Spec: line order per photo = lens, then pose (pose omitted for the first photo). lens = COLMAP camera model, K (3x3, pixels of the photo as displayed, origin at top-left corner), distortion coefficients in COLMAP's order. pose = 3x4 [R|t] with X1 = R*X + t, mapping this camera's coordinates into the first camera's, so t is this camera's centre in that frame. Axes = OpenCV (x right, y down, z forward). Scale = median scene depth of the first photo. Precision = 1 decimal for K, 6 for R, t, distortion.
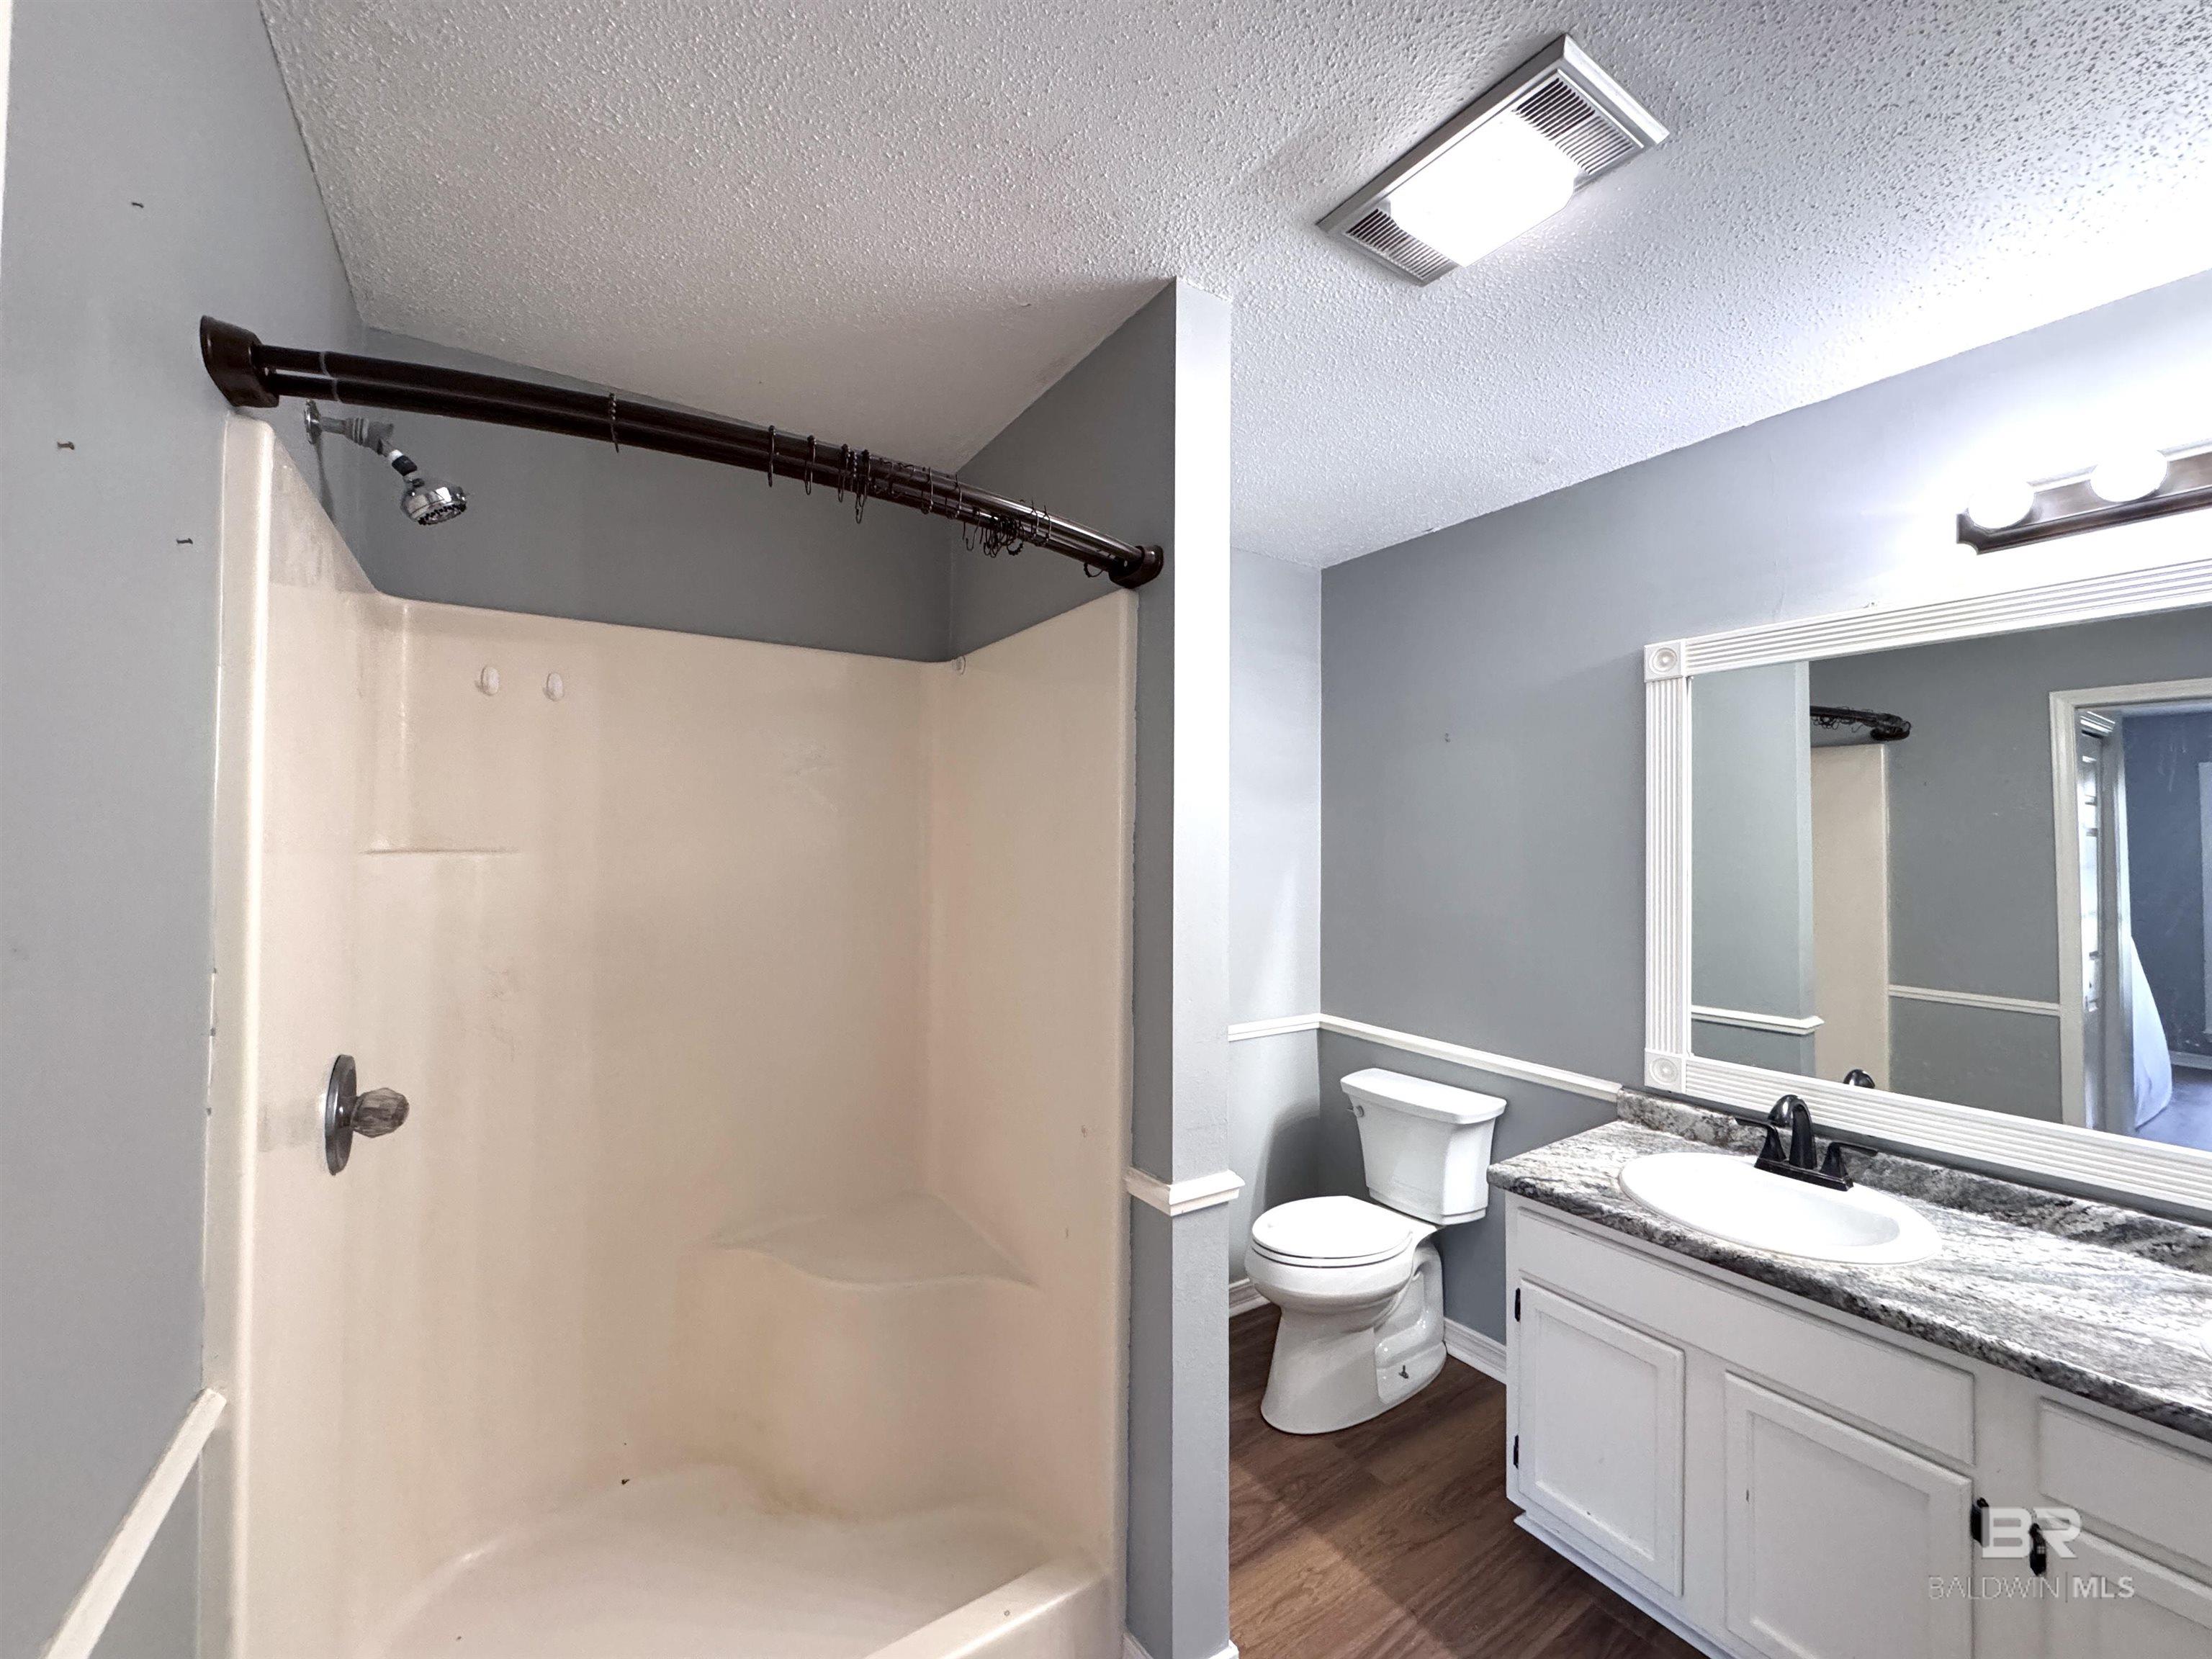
lens RADIAL K [[876.4, 0, 1106.0], [0, 876.4, 829.5], [0, 0, 1]] dist [-0.002534, 0.000422]
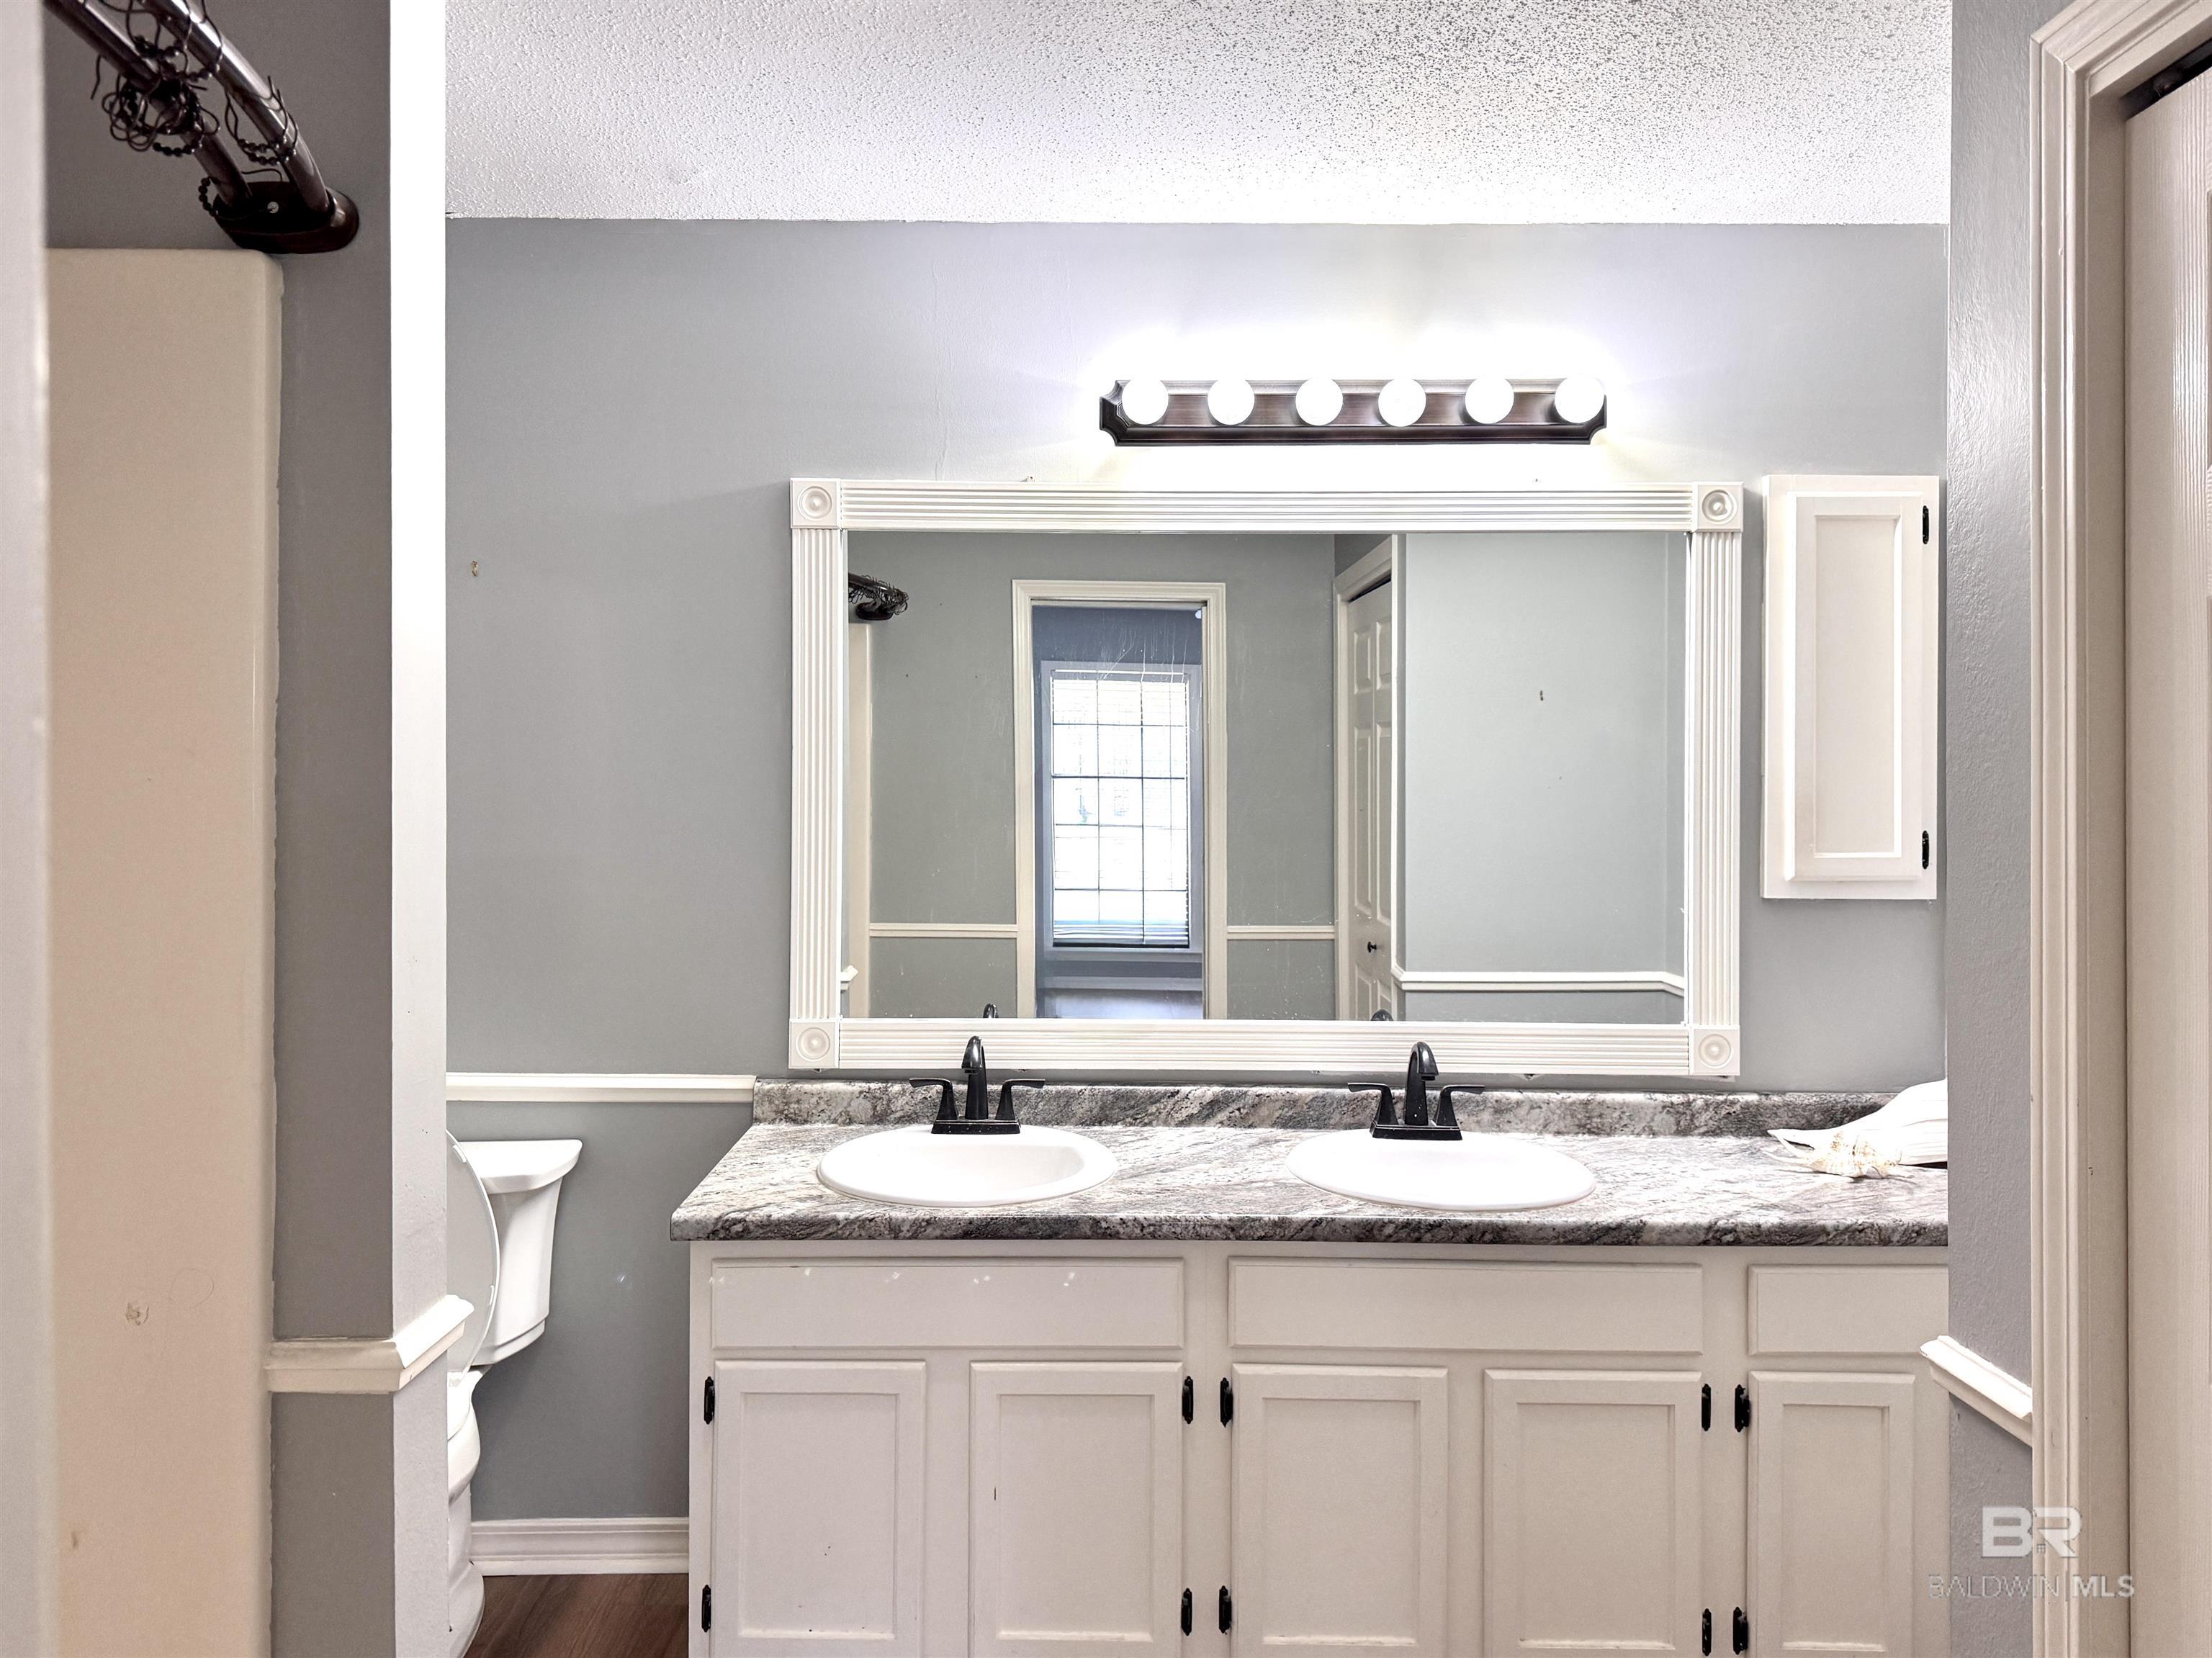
lens RADIAL K [[1573.6, 0, 1105.7], [0, 1573.6, 764.6], [0, 0, 1]] dist [0.104662, -0.163162]
pose [[0.553502, -0.007118, 0.832818, -0.452774], [-0.012207, 0.999787, 0.016658, 0.008895], [-0.832758, -0.019387, 0.553297, 0.039613]]
